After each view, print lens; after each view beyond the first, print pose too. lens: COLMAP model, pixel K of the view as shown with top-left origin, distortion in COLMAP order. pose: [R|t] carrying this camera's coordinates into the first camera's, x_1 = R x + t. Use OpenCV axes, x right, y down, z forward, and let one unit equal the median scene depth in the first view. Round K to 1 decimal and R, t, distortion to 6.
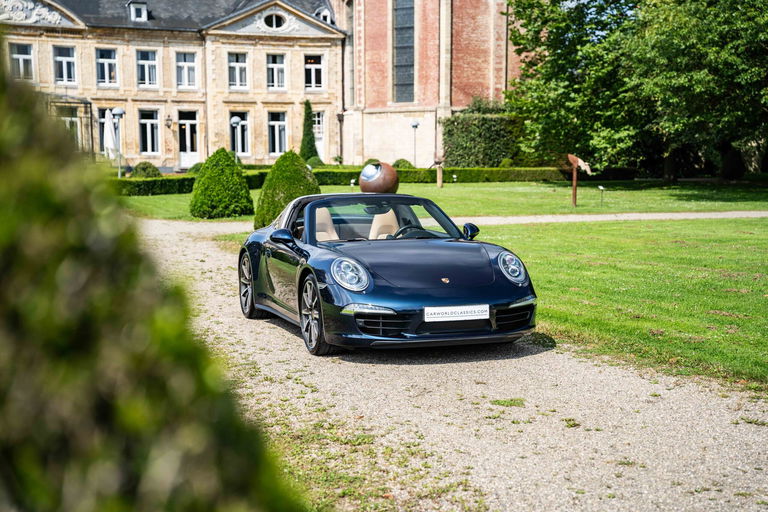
lens RADIAL K [[1184.6, 0, 388.6], [0, 1184.6, 265.8], [0, 0, 1]] dist [0.273218, -0.059979]
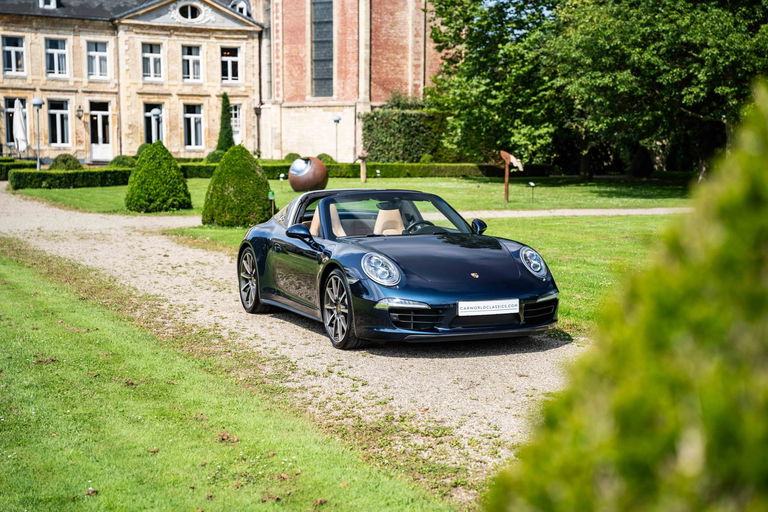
lens RADIAL K [[1184.6, 0, 388.6], [0, 1184.6, 265.8], [0, 0, 1]] dist [0.273218, -0.059979]
pose [[0.996653, -0.000007, 0.081754, -0.013811], [-0.000358, 0.999990, 0.004450, -0.000040], [-0.081753, -0.004464, 0.996643, -0.001161]]
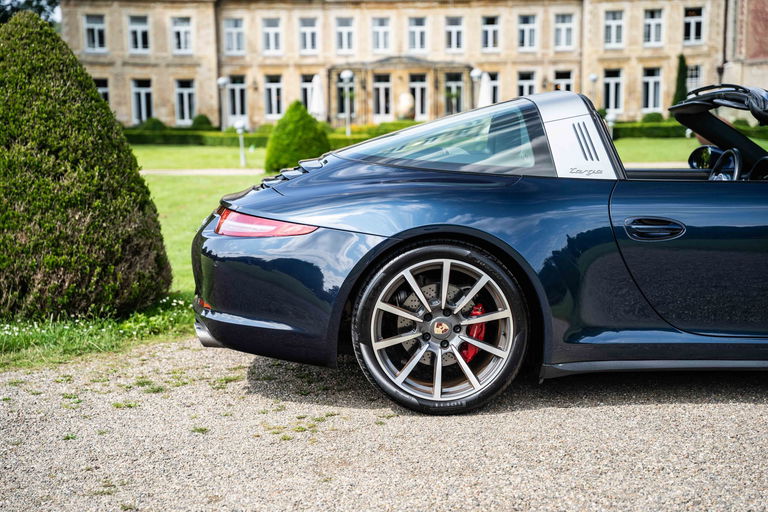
lens RADIAL K [[1225.5, 0, 384.0], [0, 1225.5, 256.0], [0, 0, 1]] dist [0.411220, -0.695892]
pose [[0.941740, 0.027351, -0.335229, 0.054294], [-0.021499, 0.999545, 0.021155, 0.012205], [0.335655, -0.012715, 0.941899, -0.074576]]
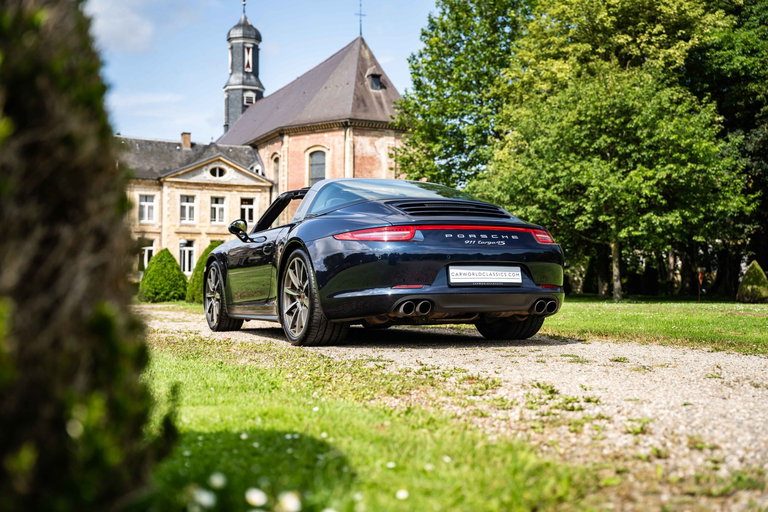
lens RADIAL K [[926.8, 0, 392.9], [0, 926.8, 256.7], [0, 0, 1]] dist [0.095287, 0.137172]
pose [[0.996028, 0.012245, 0.088197, 0.006313], [-0.000820, 0.991720, -0.128418, 0.016705], [-0.089040, 0.127836, 0.987790, -0.001283]]
